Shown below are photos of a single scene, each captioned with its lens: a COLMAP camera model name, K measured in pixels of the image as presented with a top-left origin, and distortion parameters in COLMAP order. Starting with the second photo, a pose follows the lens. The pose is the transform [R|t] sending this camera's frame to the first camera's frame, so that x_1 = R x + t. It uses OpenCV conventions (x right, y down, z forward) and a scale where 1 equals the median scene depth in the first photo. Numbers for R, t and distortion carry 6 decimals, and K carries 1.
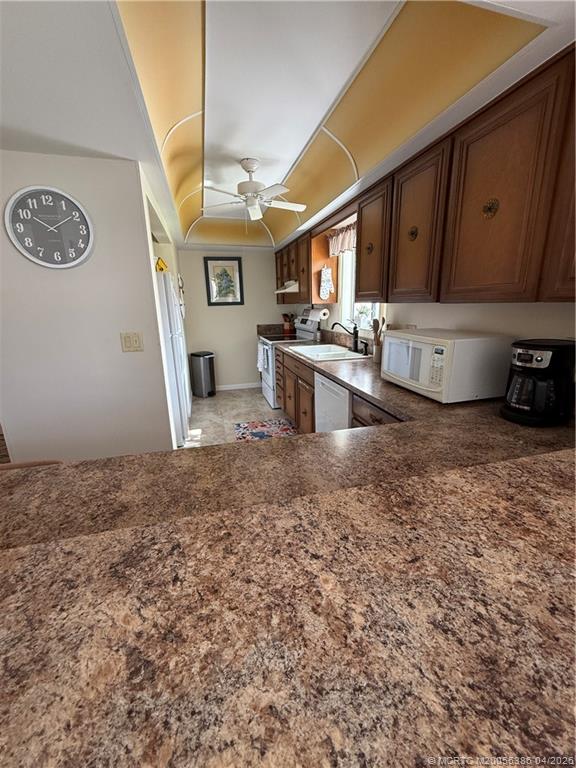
lens RADIAL K [[308.9, 0, 289.7], [0, 308.9, 382.5], [0, 0, 1]] dist [-0.000020, 0.000006]
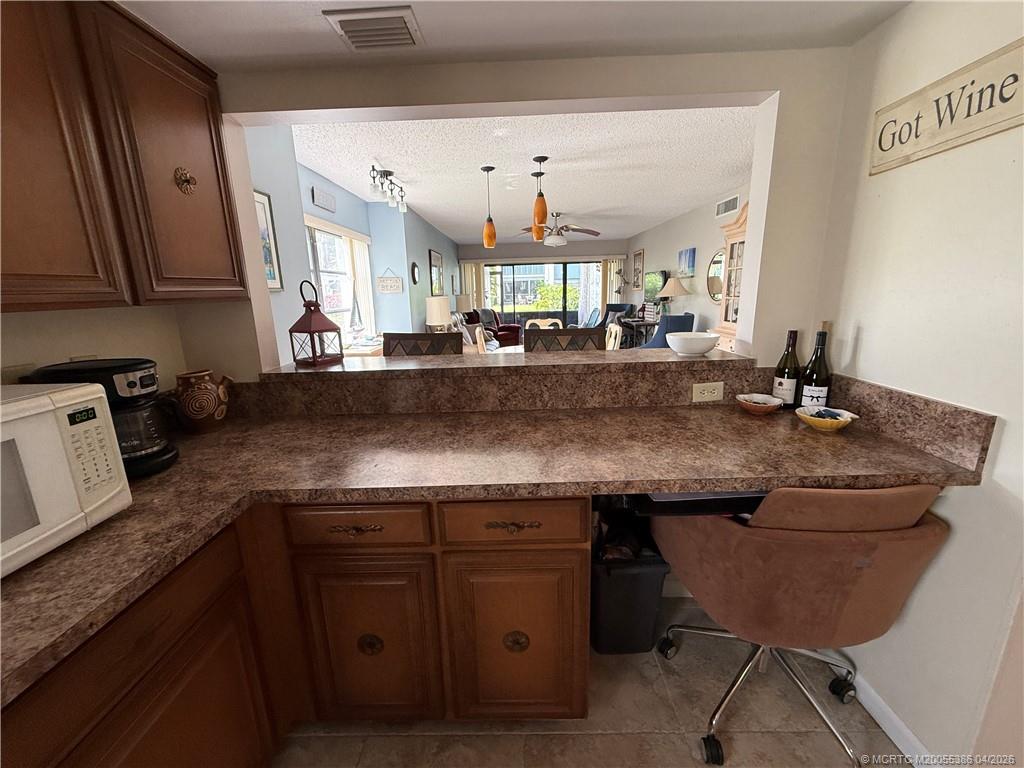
lens RADIAL K [[411.8, 0, 510.7], [0, 411.8, 383.6], [0, 0, 1]] dist [-0.000020, 0.000006]
pose [[-0.958464, -0.021251, 0.284420, -0.438466], [0.111881, 0.889279, 0.443469, -0.527325], [-0.262353, 0.456871, -0.849965, 2.062975]]
